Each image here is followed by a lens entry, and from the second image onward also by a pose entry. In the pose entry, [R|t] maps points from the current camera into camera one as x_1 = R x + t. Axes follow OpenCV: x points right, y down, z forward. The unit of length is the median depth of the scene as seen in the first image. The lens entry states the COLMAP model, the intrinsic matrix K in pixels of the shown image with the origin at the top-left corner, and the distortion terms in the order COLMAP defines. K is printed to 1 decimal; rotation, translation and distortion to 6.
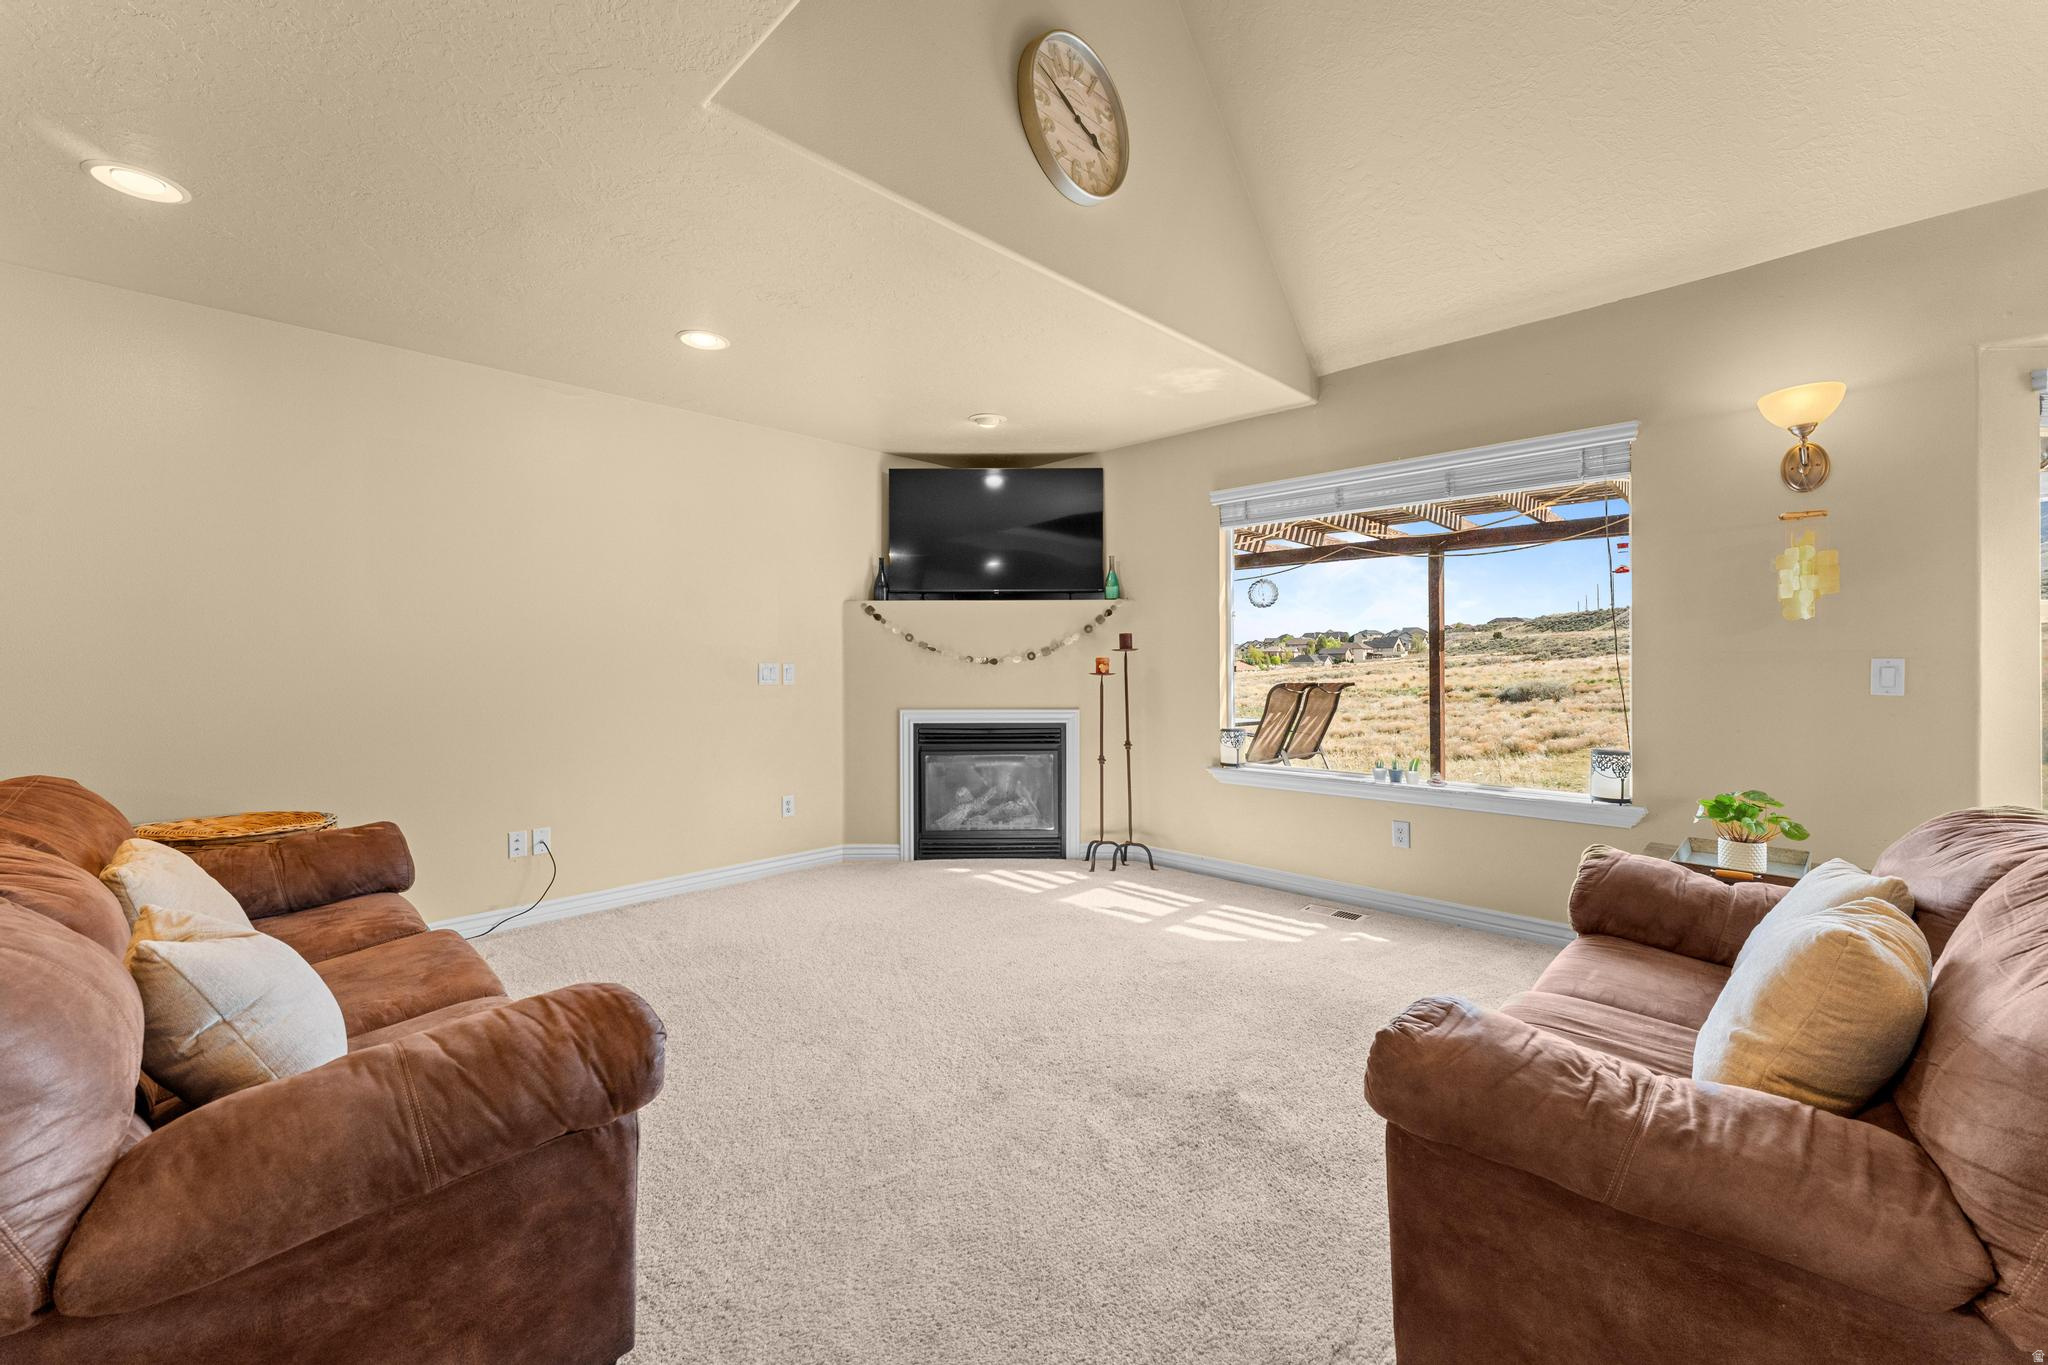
lens RADIAL K [[816.9, 0, 1020.6], [0, 816.9, 666.8], [0, 0, 1]] dist [-0.000988, 0.000779]
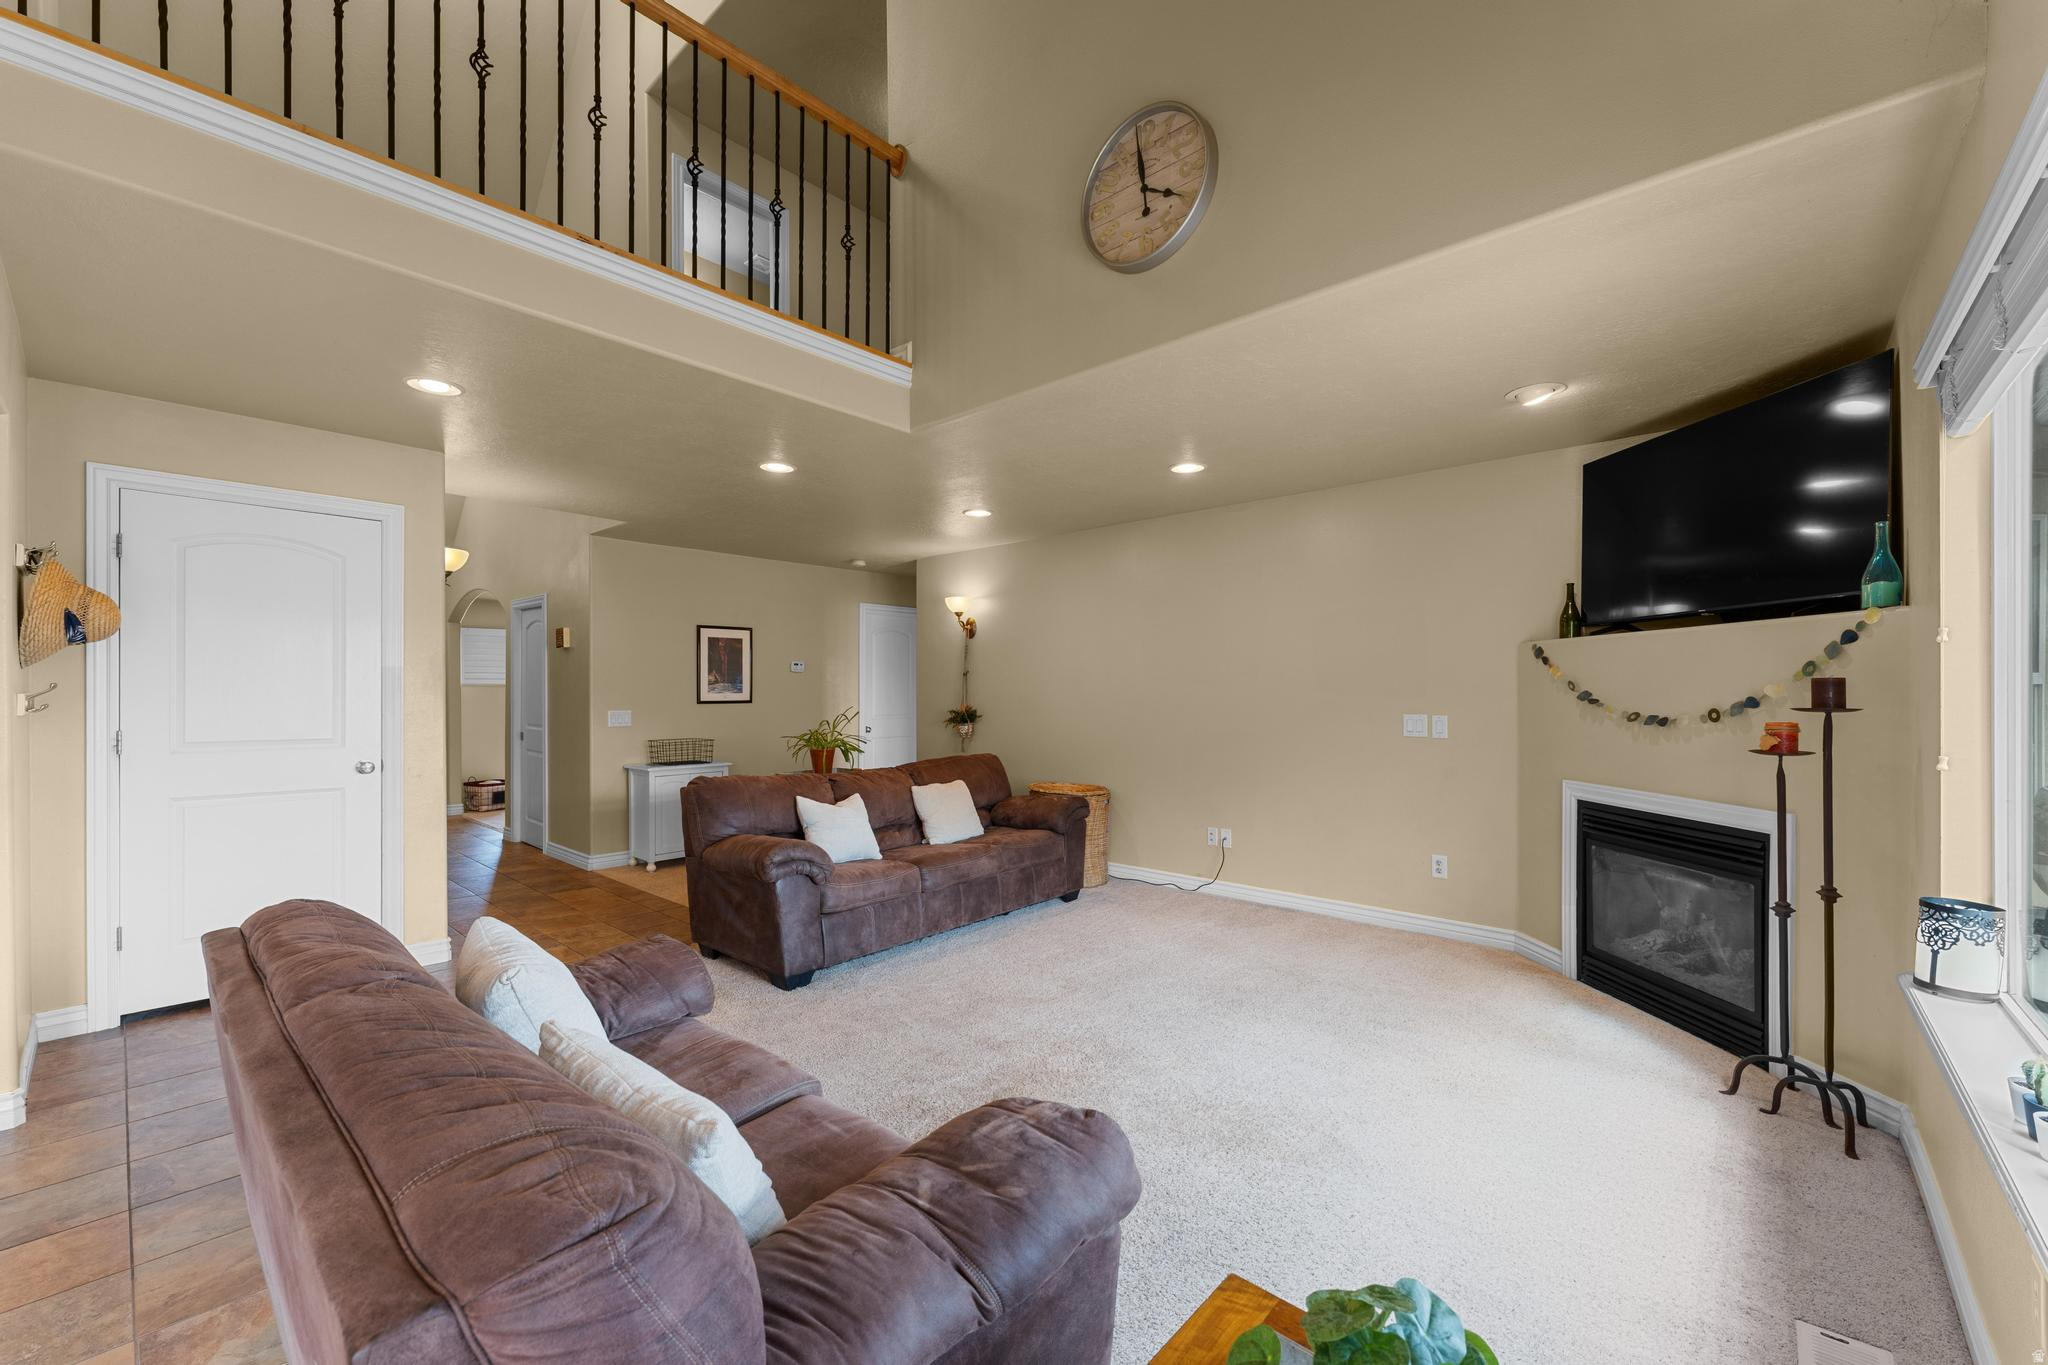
lens RADIAL K [[816.9, 0, 1019.3], [0, 816.9, 694.3], [0, 0, 1]] dist [-0.000988, 0.000779]
pose [[0.043195, 0.006942, -0.999043, 0.602374], [-0.006372, 0.999957, 0.006673, -0.029973], [0.999046, 0.006078, 0.043238, 0.449293]]
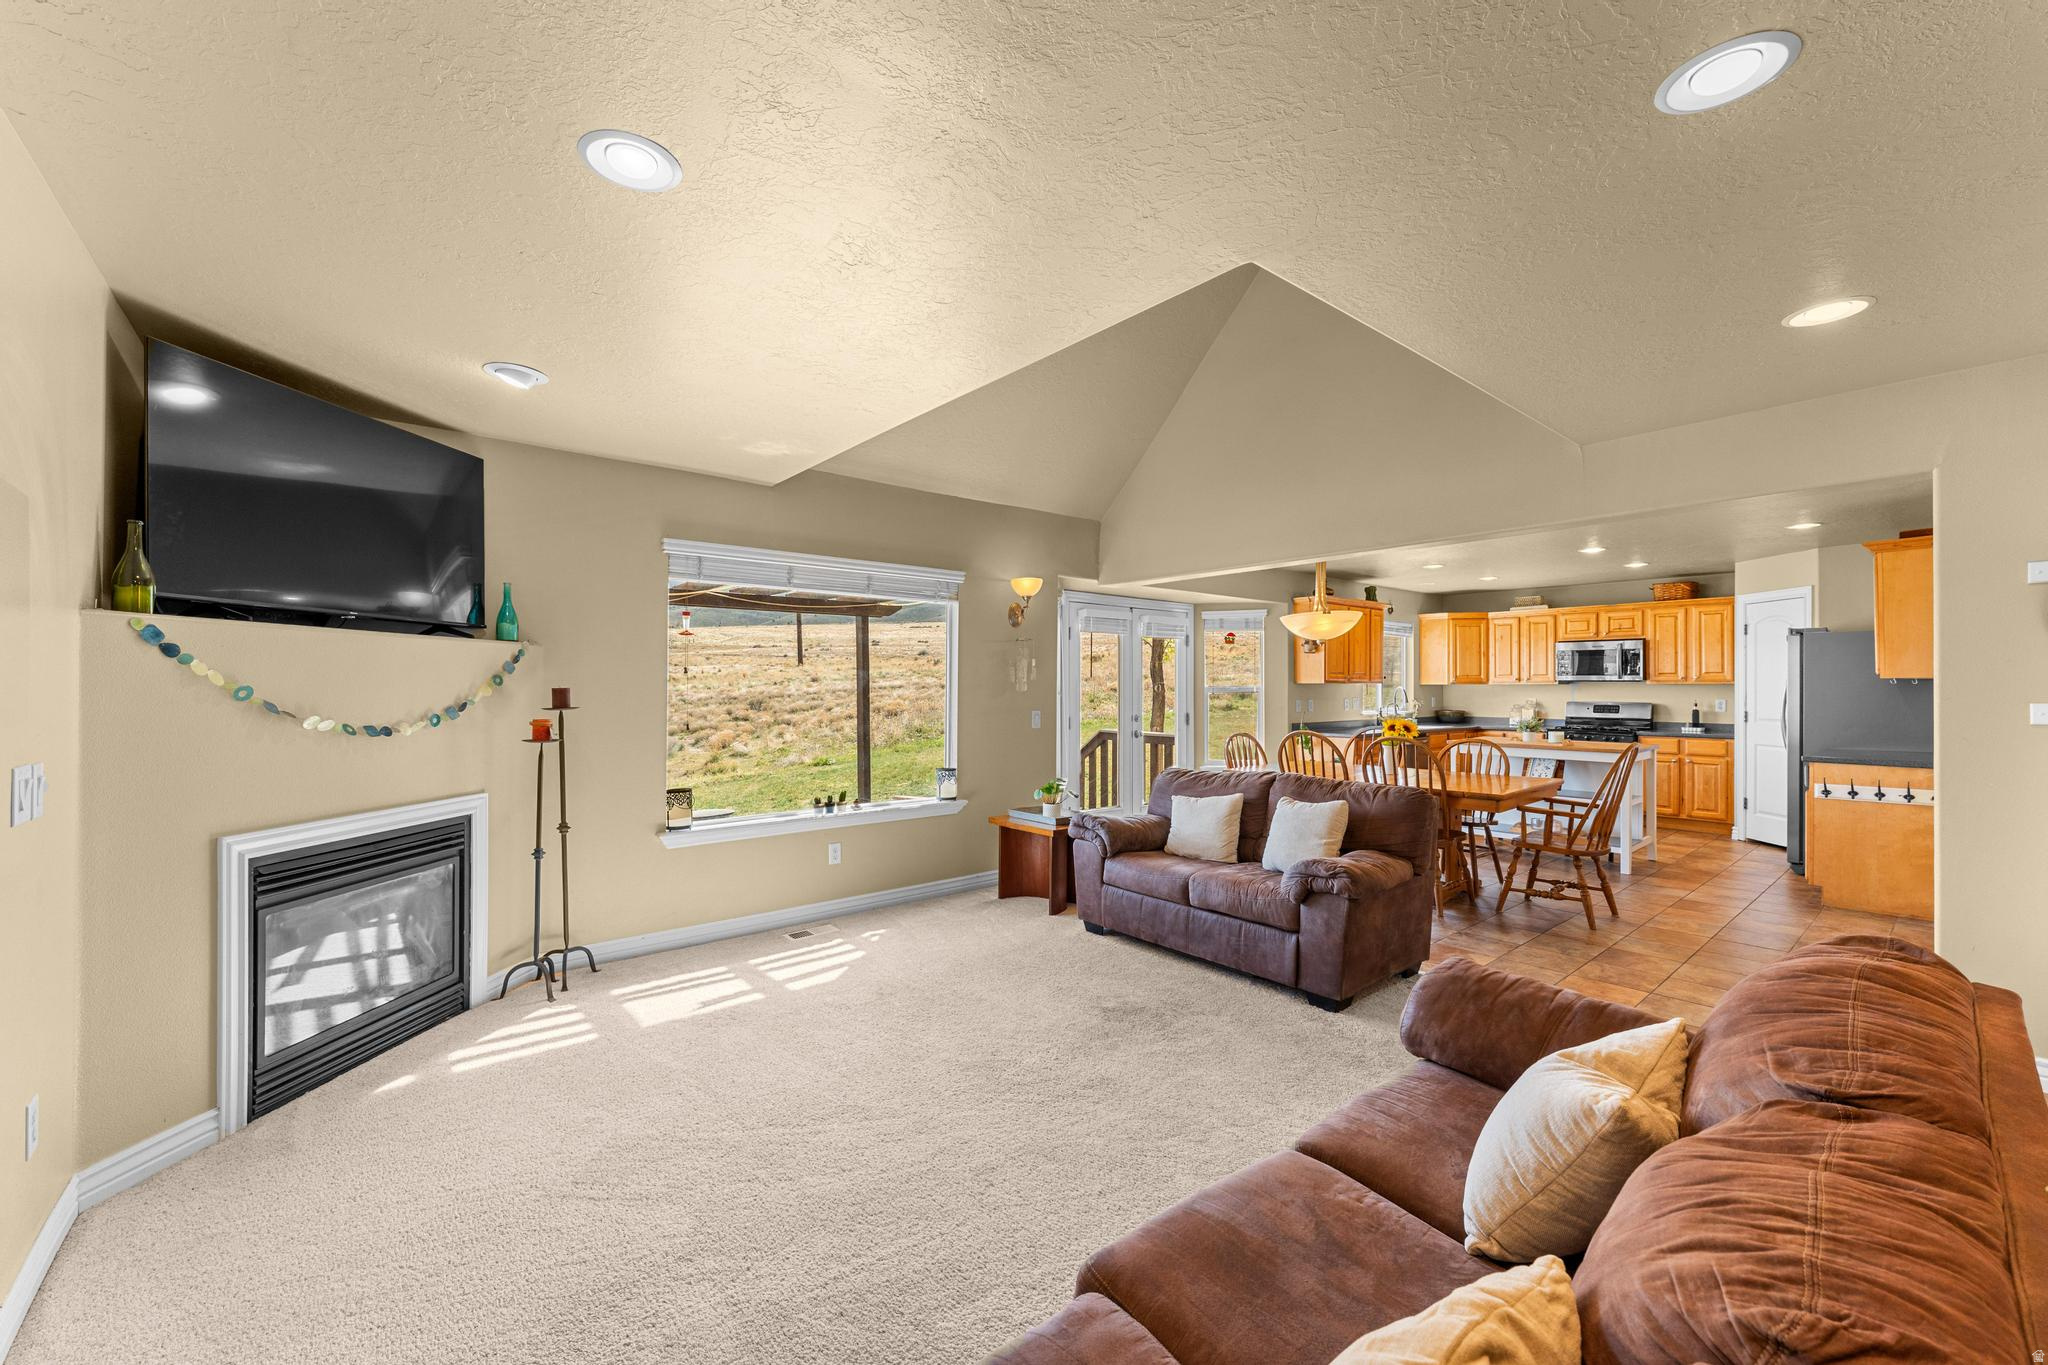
lens RADIAL K [[816.9, 0, 1015.0], [0, 816.9, 683.6], [0, 0, 1]] dist [-0.000988, 0.000779]
pose [[0.101808, 0.007511, 0.994776, -0.595207], [0.004762, 0.999956, -0.008038, -0.035127], [-0.994793, 0.005556, 0.101768, 0.464002]]
